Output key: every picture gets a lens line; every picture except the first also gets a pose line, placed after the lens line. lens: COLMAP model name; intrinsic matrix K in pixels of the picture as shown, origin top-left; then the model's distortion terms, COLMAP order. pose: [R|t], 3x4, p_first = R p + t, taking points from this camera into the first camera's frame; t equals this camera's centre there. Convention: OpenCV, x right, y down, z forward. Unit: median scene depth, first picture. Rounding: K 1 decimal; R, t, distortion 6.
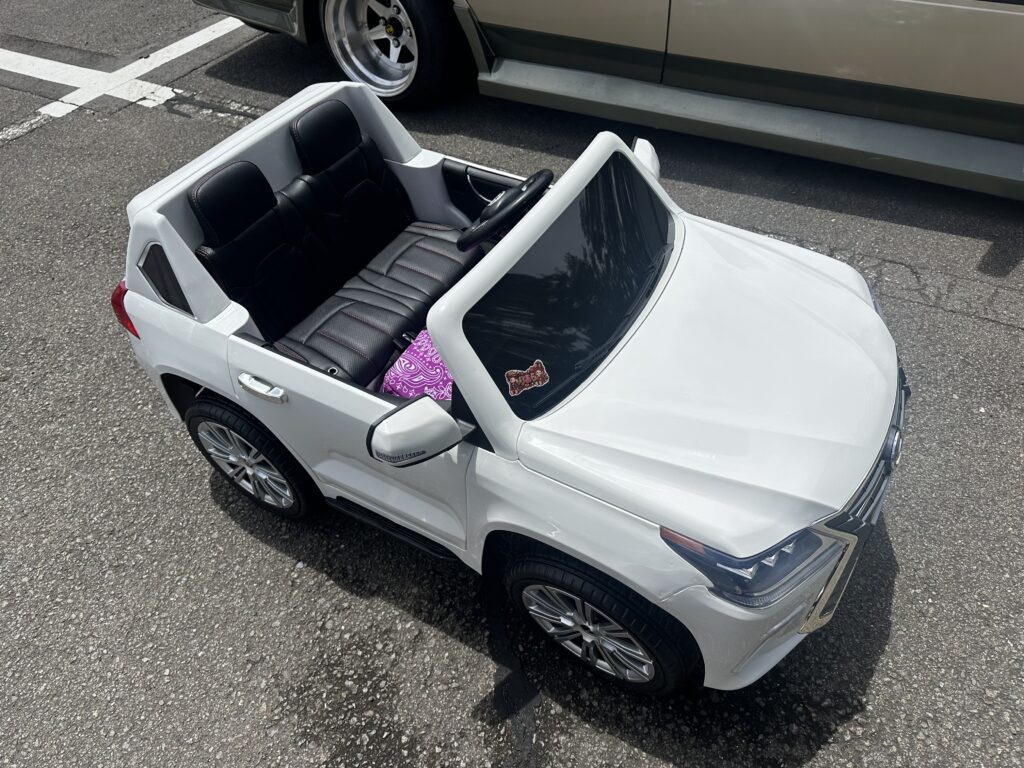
lens RADIAL K [[741.8, 0, 512.0], [0, 741.8, 384.0], [0, 0, 1]] dist [-0.002598, -0.000461]
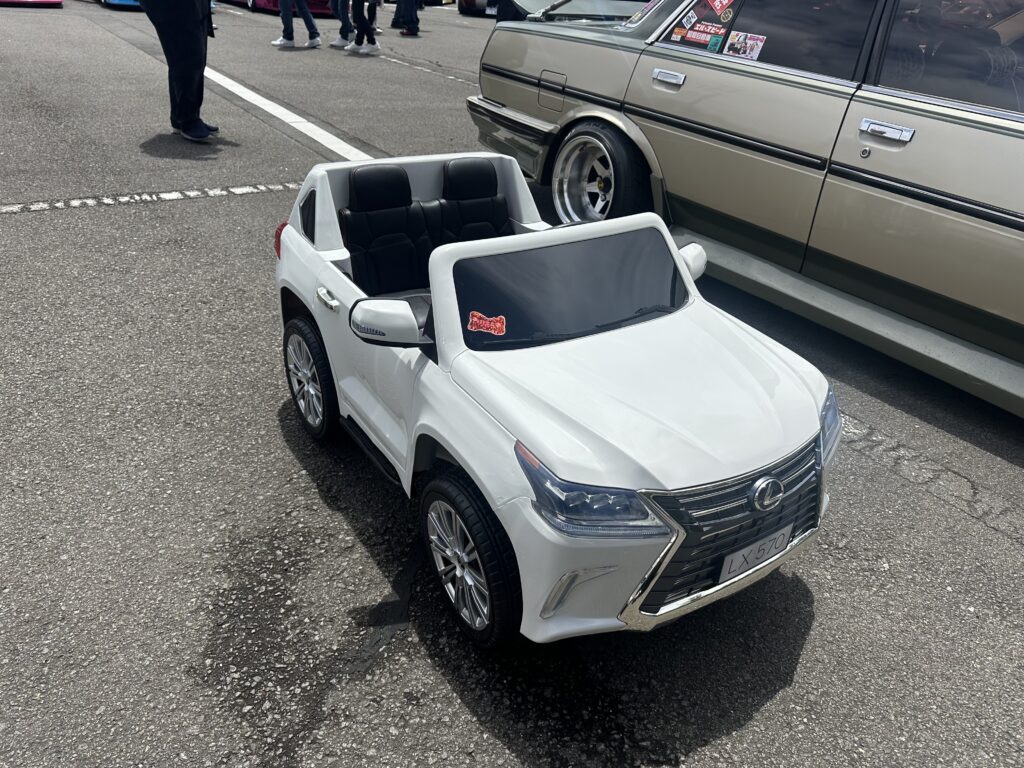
lens RADIAL K [[731.3, 0, 512.0], [0, 731.3, 384.0], [0, 0, 1]] dist [0.060624, -0.093761]
pose [[0.890432, 0.330790, -0.312583, 0.381622], [-0.405572, 0.888367, -0.215212, 0.264719], [0.206498, 0.318406, 0.925190, -0.088305]]
